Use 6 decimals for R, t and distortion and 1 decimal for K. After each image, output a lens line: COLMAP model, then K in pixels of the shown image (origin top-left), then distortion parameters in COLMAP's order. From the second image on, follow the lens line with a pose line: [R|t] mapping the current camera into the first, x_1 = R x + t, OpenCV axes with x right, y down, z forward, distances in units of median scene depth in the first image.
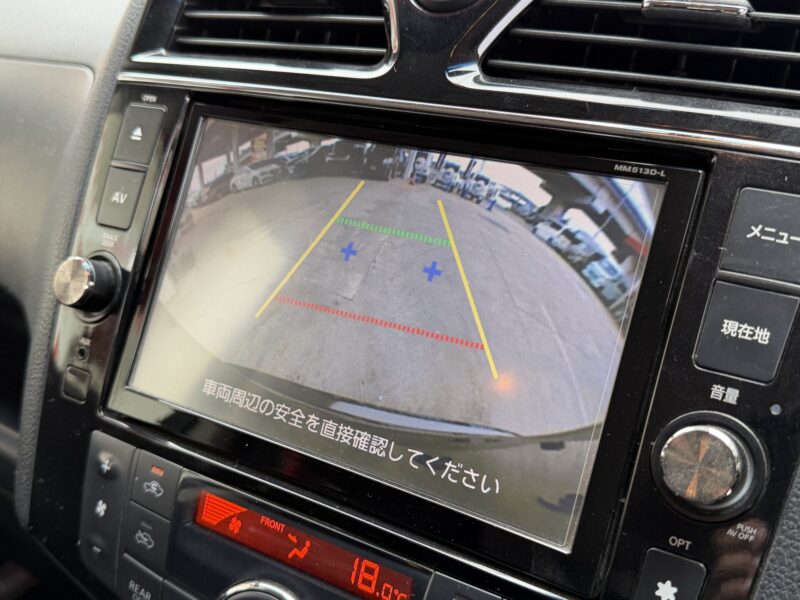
lens RADIAL K [[796.8, 0, 400.0], [0, 796.8, 300.0], [0, 0, 1]] dist [0.177151, -0.451516]
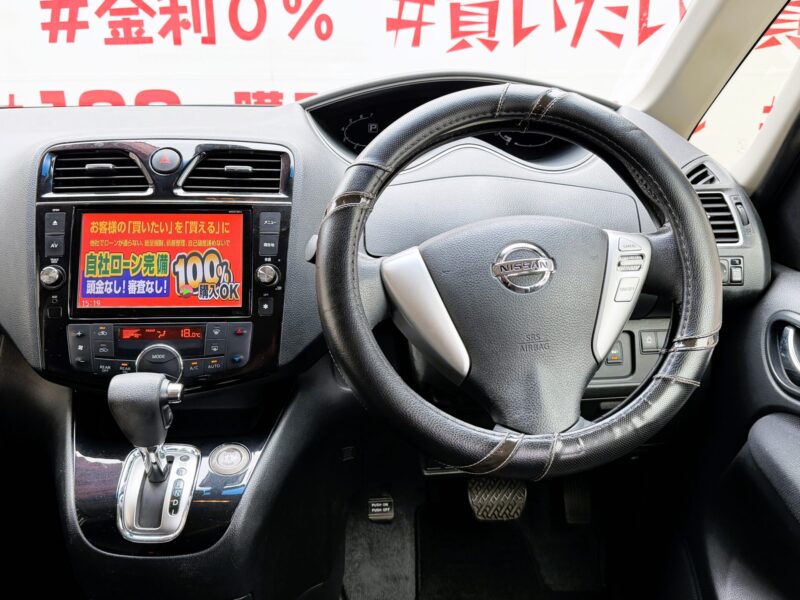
lens RADIAL K [[796.8, 0, 400.0], [0, 796.8, 300.0], [0, 0, 1]] dist [0.177151, -0.451516]
pose [[0.826186, -0.176203, 0.535135, -1.072202], [0.221371, 0.974969, -0.020745, 0.457017], [-0.518085, 0.135603, 0.844512, -2.354414]]
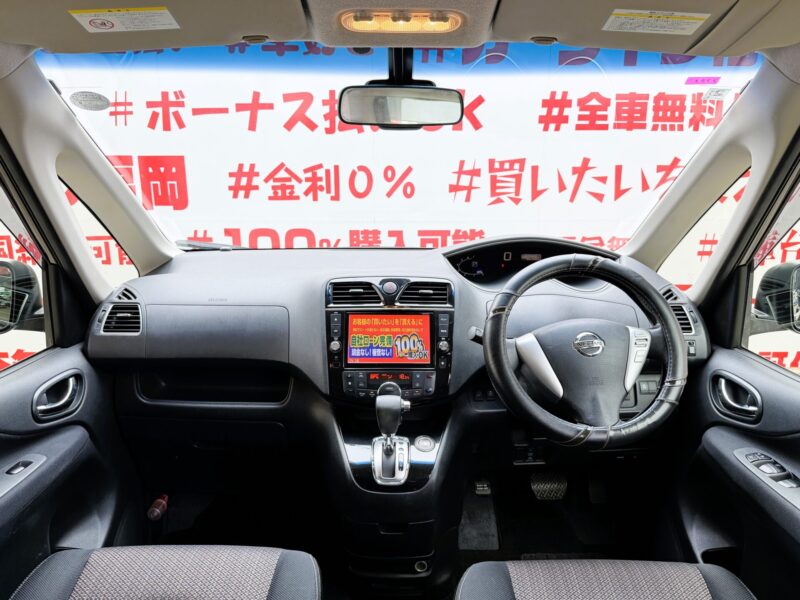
lens RADIAL K [[621.5, 0, 400.0], [0, 621.5, 300.0], [0, 0, 1]] dist [0.195843, -0.458380]
pose [[0.839281, -0.108555, 0.532750, -2.666247], [0.211050, 0.968077, -0.135224, 0.402163], [-0.501064, 0.225928, 0.835399, -3.367134]]
